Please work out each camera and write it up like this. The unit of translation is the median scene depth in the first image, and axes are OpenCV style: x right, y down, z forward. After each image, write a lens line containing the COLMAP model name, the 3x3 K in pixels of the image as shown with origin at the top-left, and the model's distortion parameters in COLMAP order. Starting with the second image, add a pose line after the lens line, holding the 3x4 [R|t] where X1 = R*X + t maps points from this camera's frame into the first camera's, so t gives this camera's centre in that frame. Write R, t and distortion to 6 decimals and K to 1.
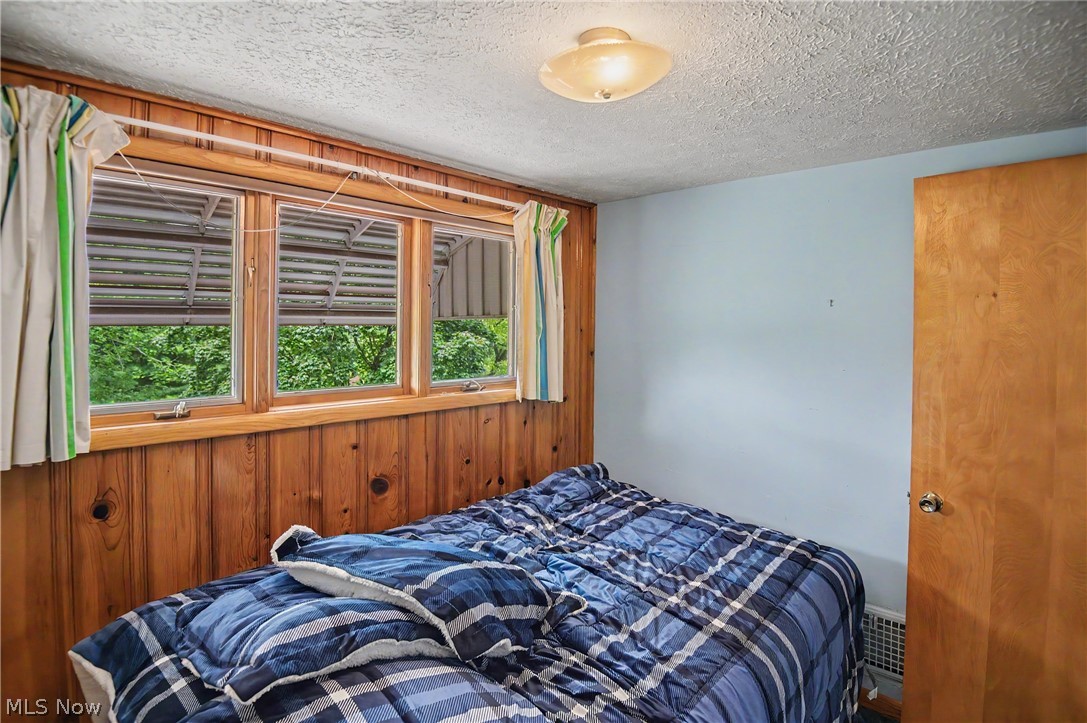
lens RADIAL K [[527.4, 0, 543.1], [0, 527.4, 345.7], [0, 0, 1]] dist [0.001388, -0.023521]
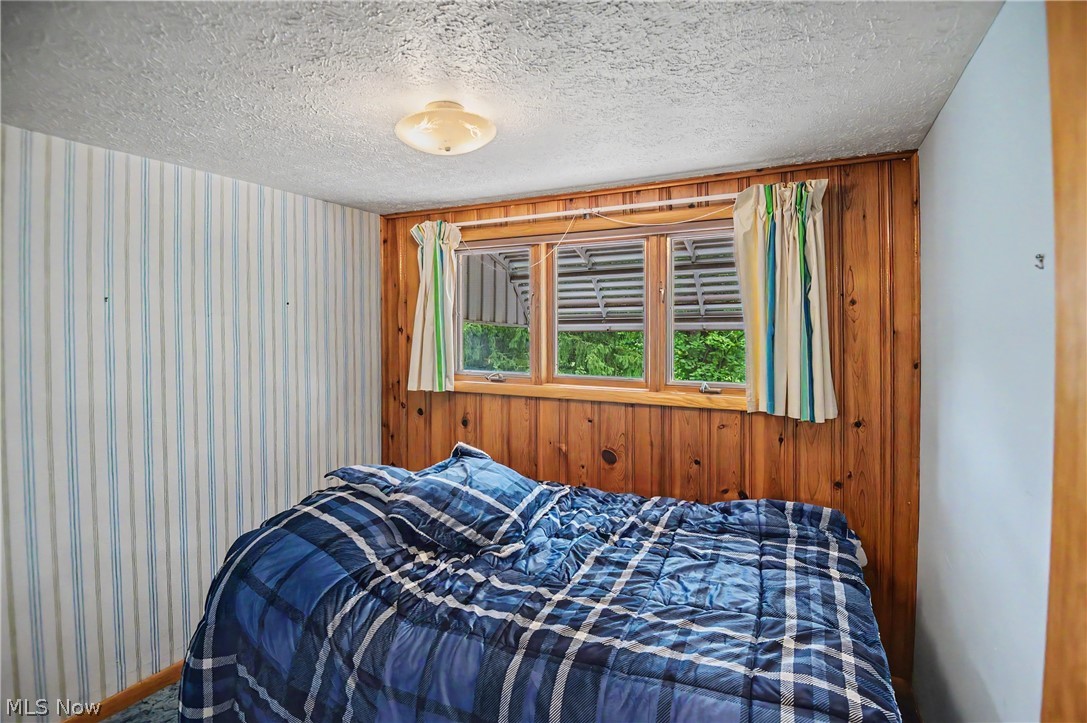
lens RADIAL K [[527.4, 0, 543.1], [0, 527.4, 345.7], [0, 0, 1]] dist [0.001388, -0.023521]
pose [[0.321417, 0.012918, -0.946850, 0.789431], [-0.037788, 0.999285, 0.000806, 0.008562], [0.946183, 0.035520, 0.321676, 0.432362]]
